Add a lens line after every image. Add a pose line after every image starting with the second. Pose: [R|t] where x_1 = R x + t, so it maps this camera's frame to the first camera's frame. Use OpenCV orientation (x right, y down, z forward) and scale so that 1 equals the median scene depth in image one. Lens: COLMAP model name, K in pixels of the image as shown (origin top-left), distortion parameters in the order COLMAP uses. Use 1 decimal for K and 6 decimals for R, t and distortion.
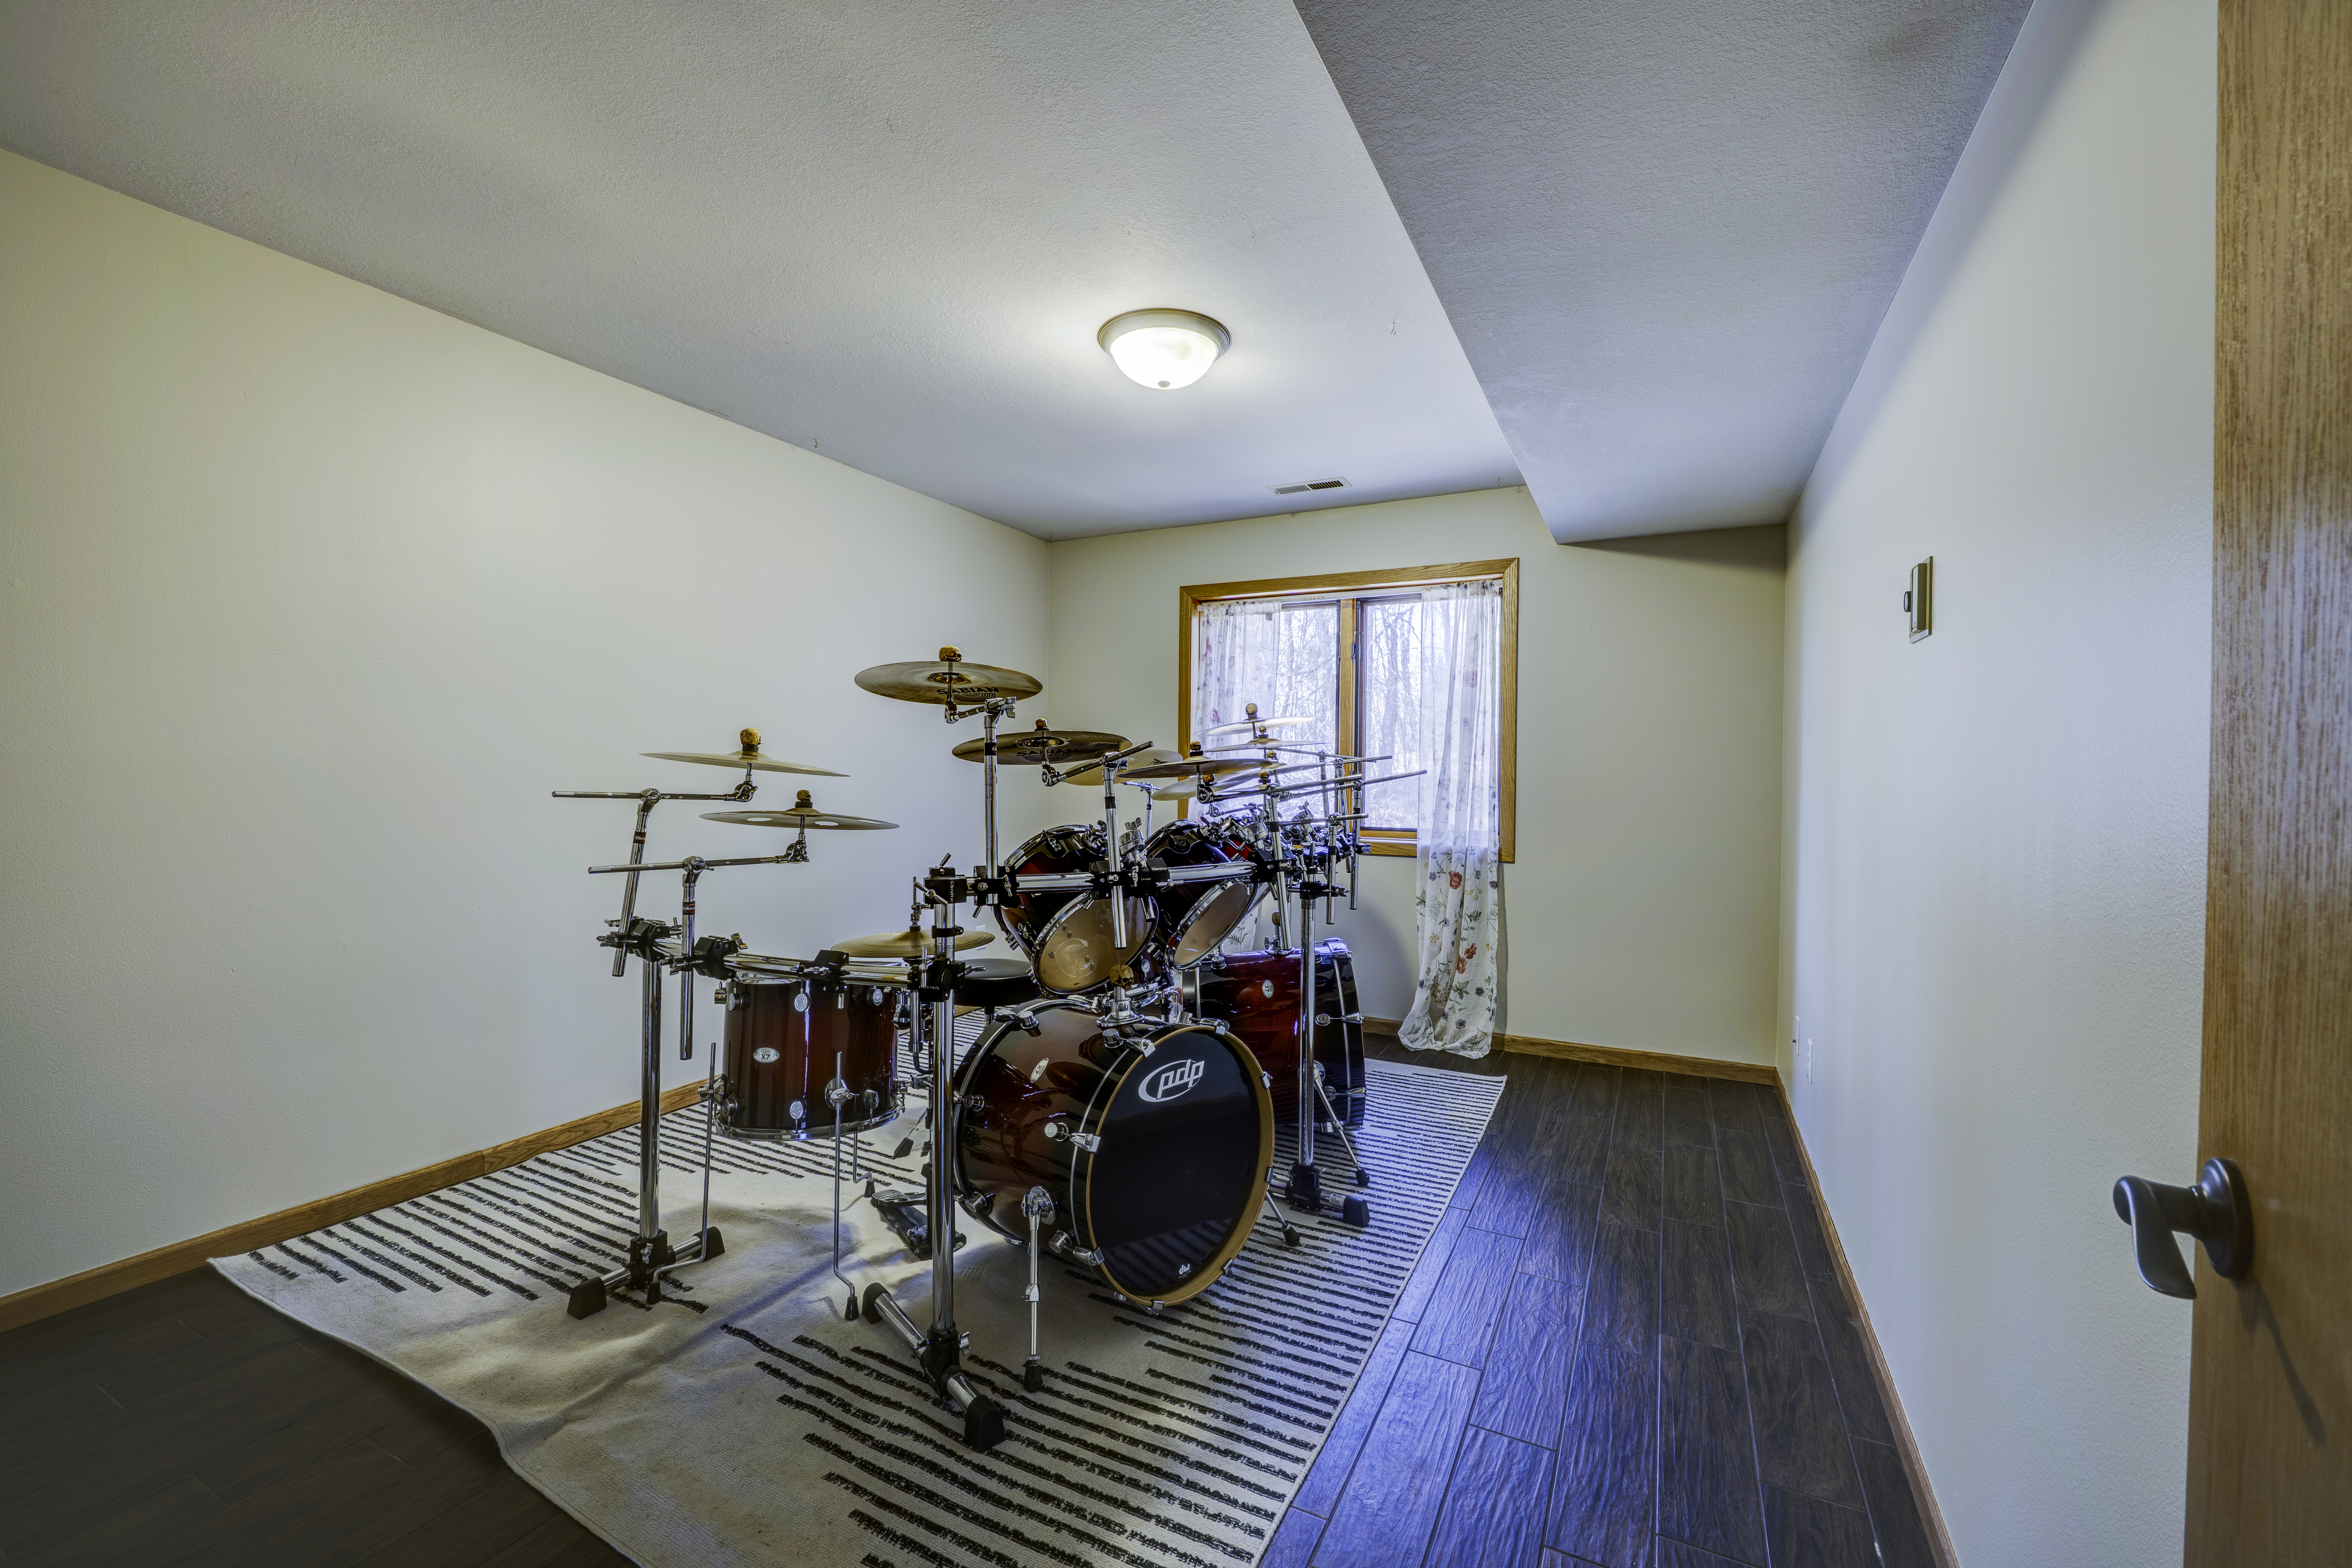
lens RADIAL K [[961.9, 0, 1172.3], [0, 961.9, 777.4], [0, 0, 1]] dist [-0.003469, 0.000105]
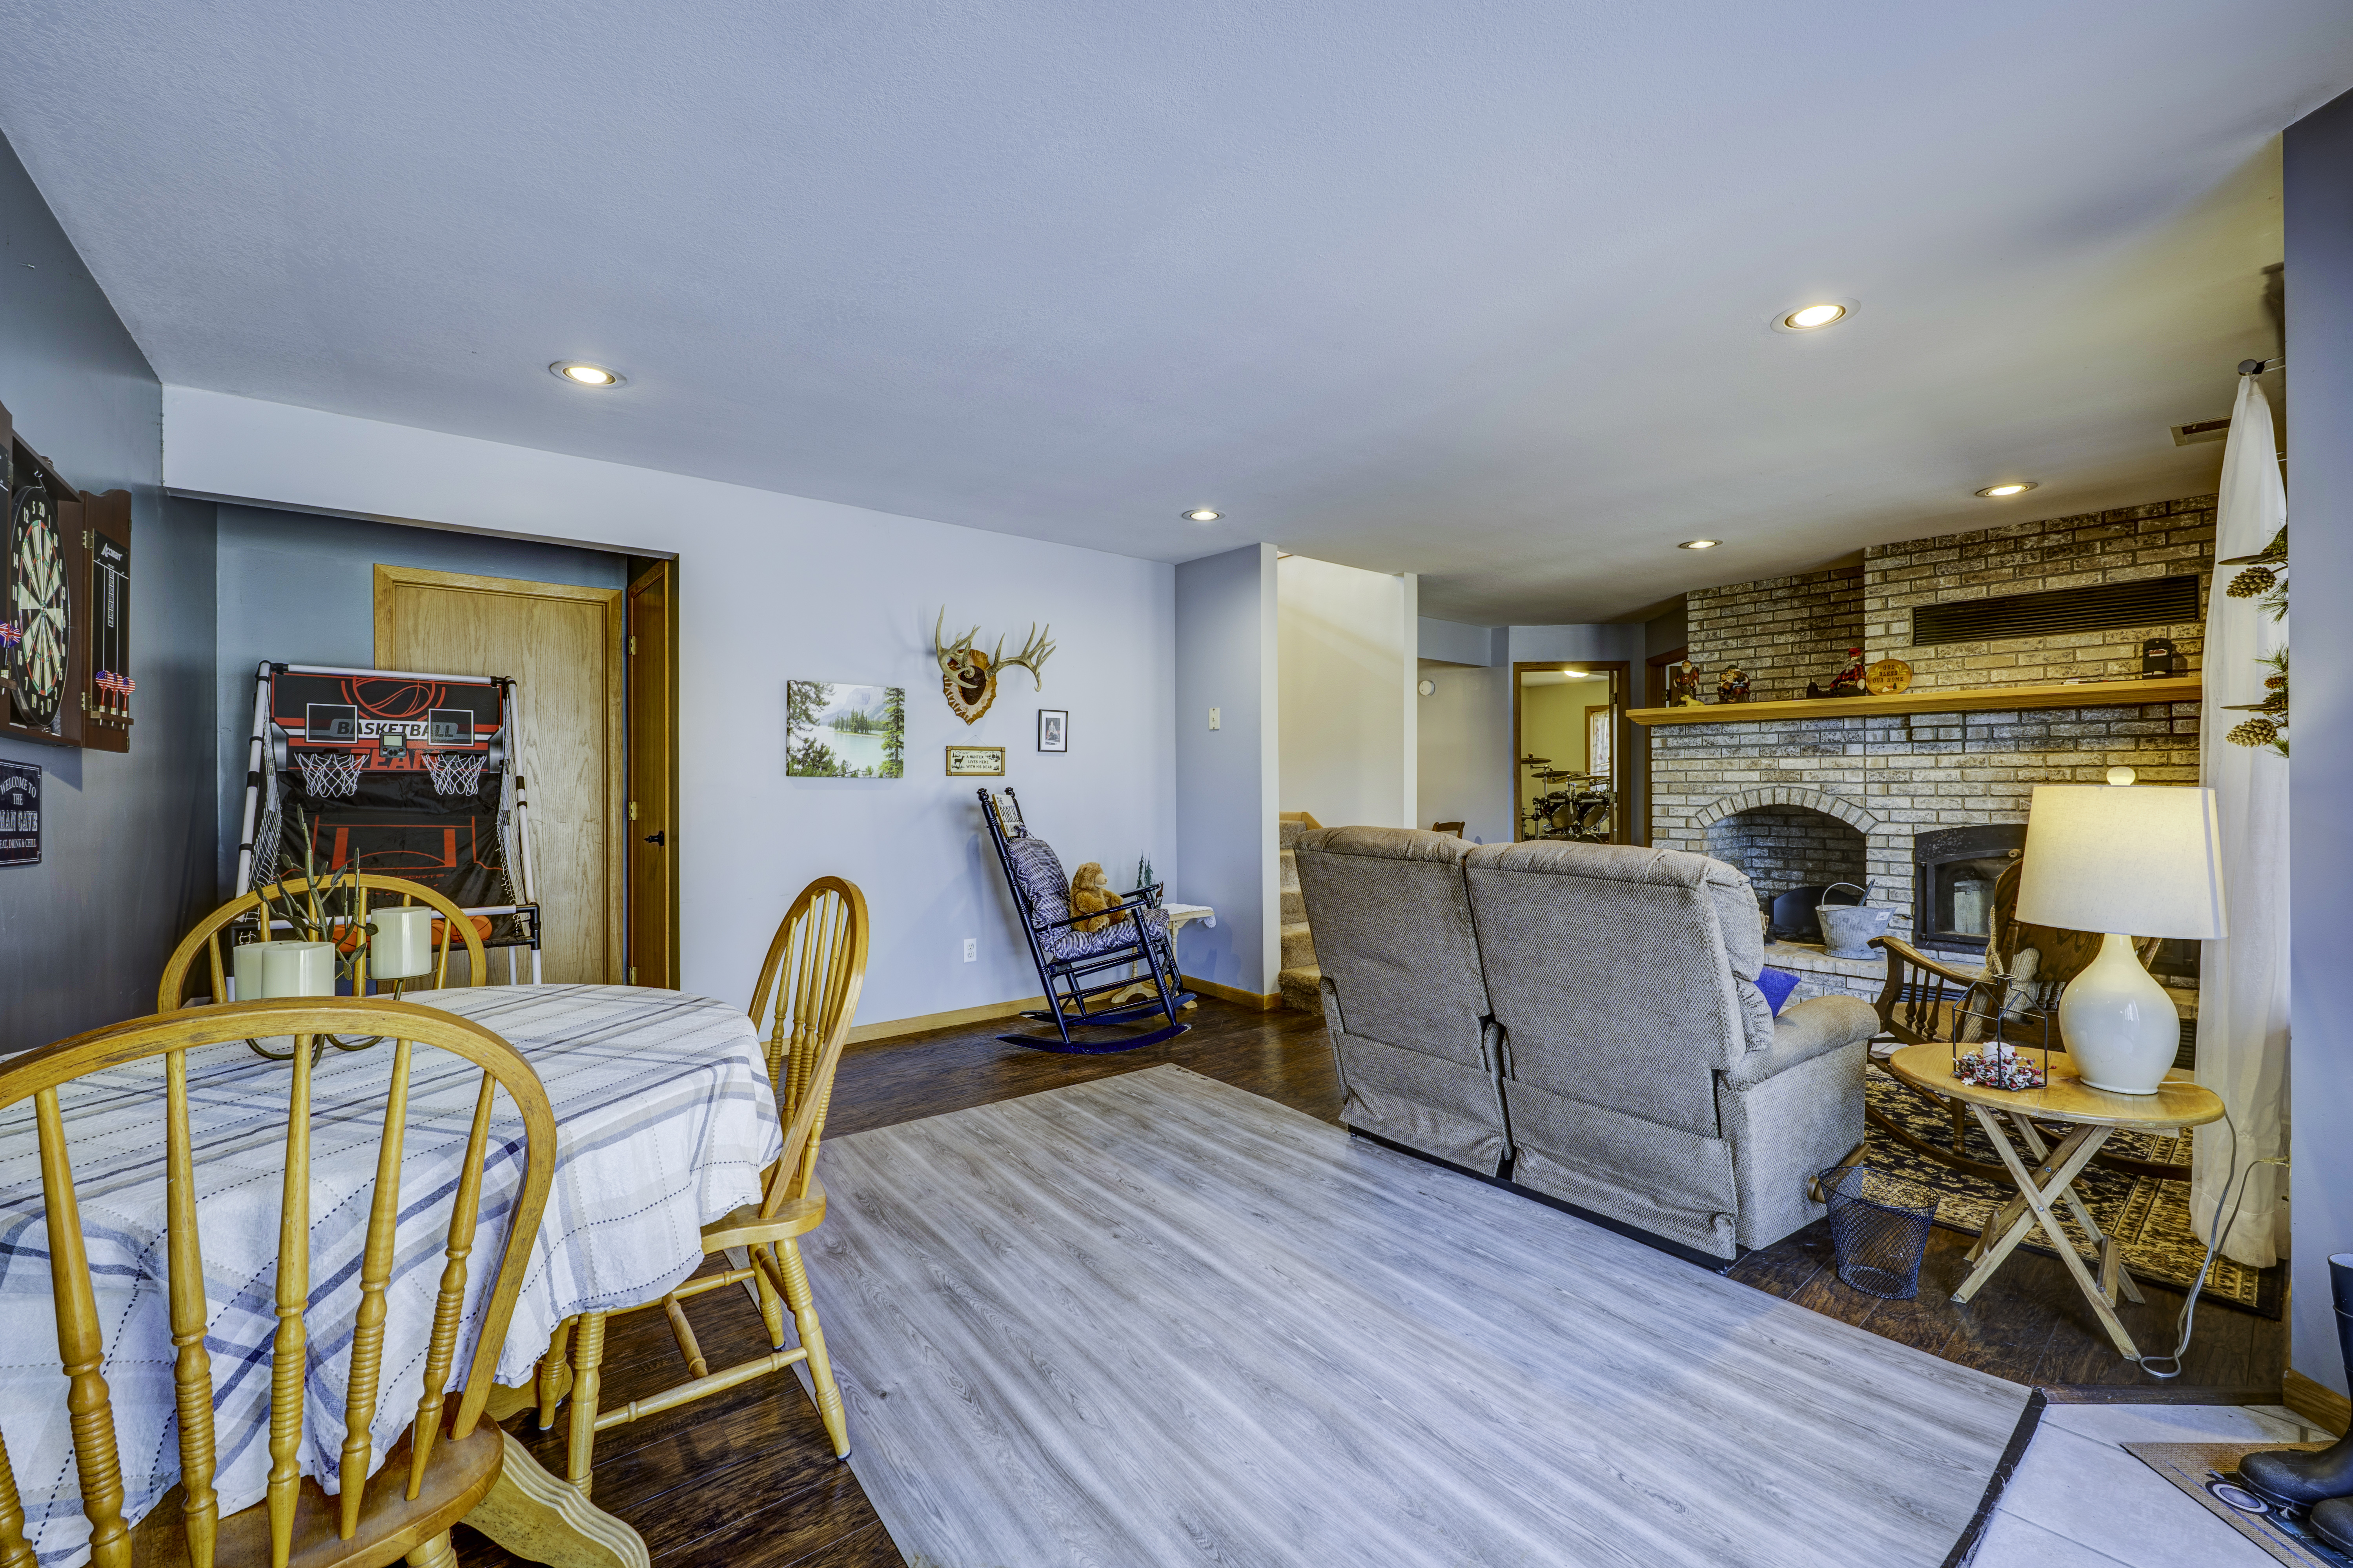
lens RADIAL K [[962.3, 0, 1173.8], [0, 962.3, 785.7], [0, 0, 1]] dist [-0.003469, 0.000105]
pose [[0.914177, -0.005754, -0.405274, 0.076237], [-0.001924, 0.999826, -0.018535, 0.111761], [0.405310, 0.017724, 0.914007, -3.931342]]
